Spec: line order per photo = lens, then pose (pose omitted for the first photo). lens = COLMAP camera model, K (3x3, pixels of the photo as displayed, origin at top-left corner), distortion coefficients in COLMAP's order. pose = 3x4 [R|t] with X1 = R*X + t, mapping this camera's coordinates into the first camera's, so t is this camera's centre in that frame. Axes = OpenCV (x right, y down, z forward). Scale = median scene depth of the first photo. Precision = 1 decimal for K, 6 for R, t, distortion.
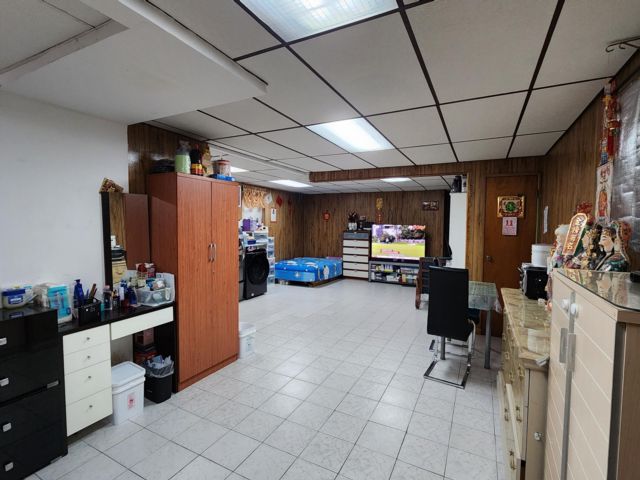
lens RADIAL K [[312.3, 0, 321.7], [0, 312.3, 237.7], [0, 0, 1]] dist [0.004032, -0.000293]
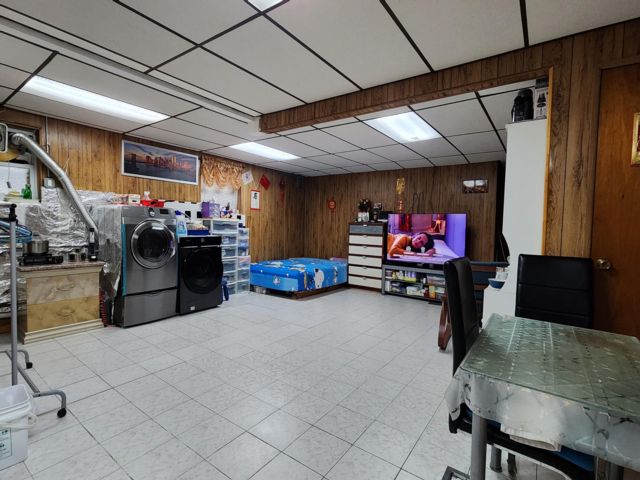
lens RADIAL K [[312.3, 0, 321.7], [0, 312.3, 237.7], [0, 0, 1]] dist [0.004032, -0.000293]
pose [[0.989649, 0.018841, -0.142270, 0.118201], [-0.020216, 0.999762, -0.008222, 0.022168], [0.142081, 0.011013, 0.989794, 0.285514]]
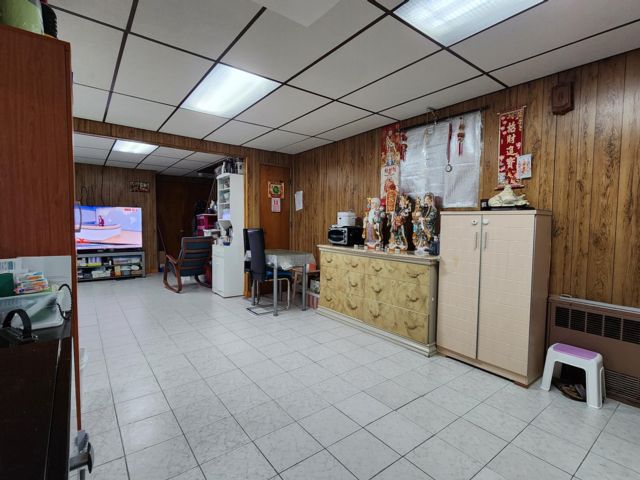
lens RADIAL K [[312.3, 0, 321.7], [0, 312.3, 237.7], [0, 0, 1]] dist [0.004032, -0.000293]
pose [[0.422309, -0.047721, 0.905195, -0.255394], [0.035534, 0.998717, 0.036073, 0.030086], [-0.905755, 0.016931, 0.423463, 0.148999]]
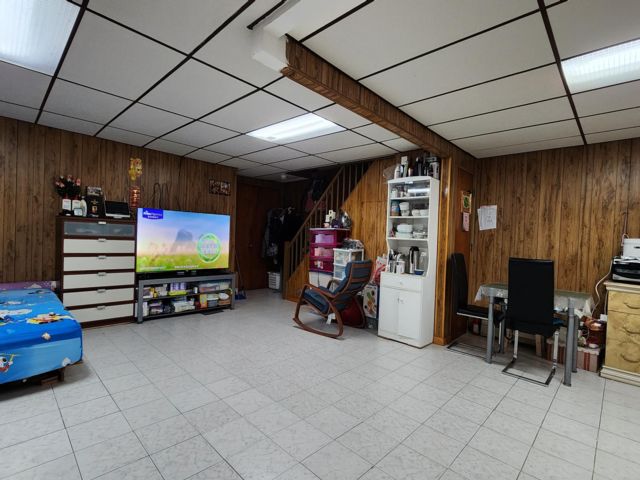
lens RADIAL K [[312.3, 0, 321.7], [0, 312.3, 237.7], [0, 0, 1]] dist [0.004032, -0.000293]
pose [[0.282534, -0.005060, 0.959244, -0.249366], [0.000866, 0.999987, 0.005020, 0.004151], [-0.959257, -0.000588, 0.282535, 0.599940]]
